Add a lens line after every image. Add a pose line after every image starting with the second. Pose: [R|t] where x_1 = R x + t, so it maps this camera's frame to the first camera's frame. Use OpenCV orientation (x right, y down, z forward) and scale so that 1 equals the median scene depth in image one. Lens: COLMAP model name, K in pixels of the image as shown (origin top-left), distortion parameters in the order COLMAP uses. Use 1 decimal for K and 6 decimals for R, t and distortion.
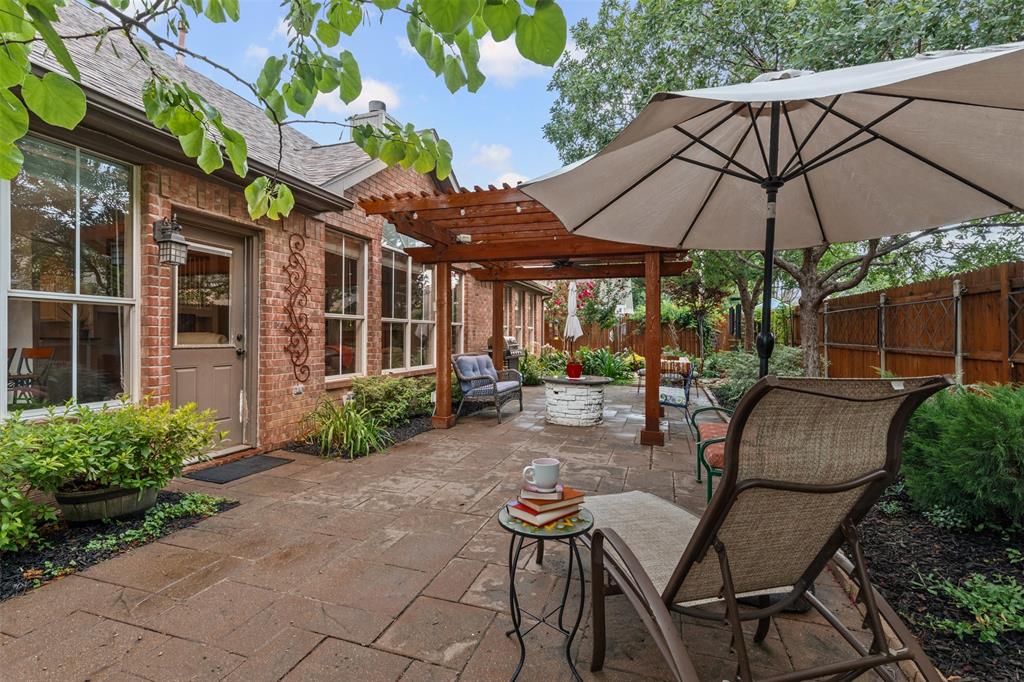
lens RADIAL K [[462.2, 0, 511.6], [0, 462.2, 325.3], [0, 0, 1]] dist [0.011305, -0.000545]
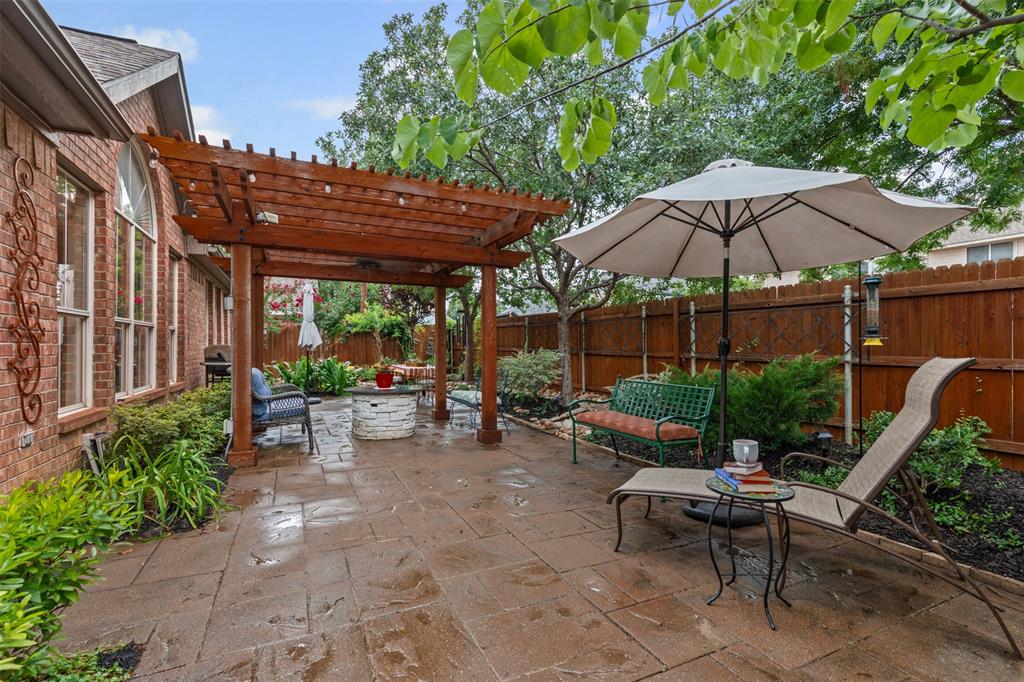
lens RADIAL K [[462.2, 0, 507.5], [0, 462.2, 337.1], [0, 0, 1]] dist [0.011305, -0.000545]
pose [[0.722990, 0.008215, 0.690810, -0.420106], [-0.010948, 0.999940, -0.000432, 0.010566], [-0.690772, -0.007250, 0.723036, 0.189829]]
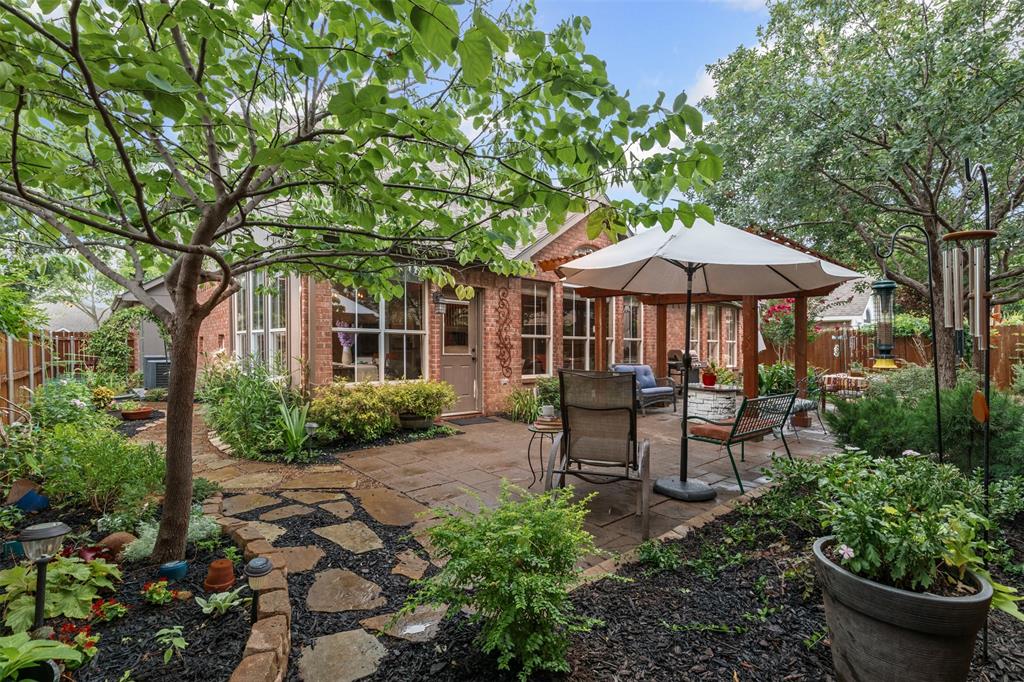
lens RADIAL K [[462.2, 0, 505.5], [0, 462.2, 340.5], [0, 0, 1]] dist [0.011305, -0.000545]
pose [[0.858598, 0.003596, -0.512637, 0.374448], [0.002548, 0.999933, 0.011283, -0.025585], [0.512643, -0.010994, 0.858532, -0.398331]]
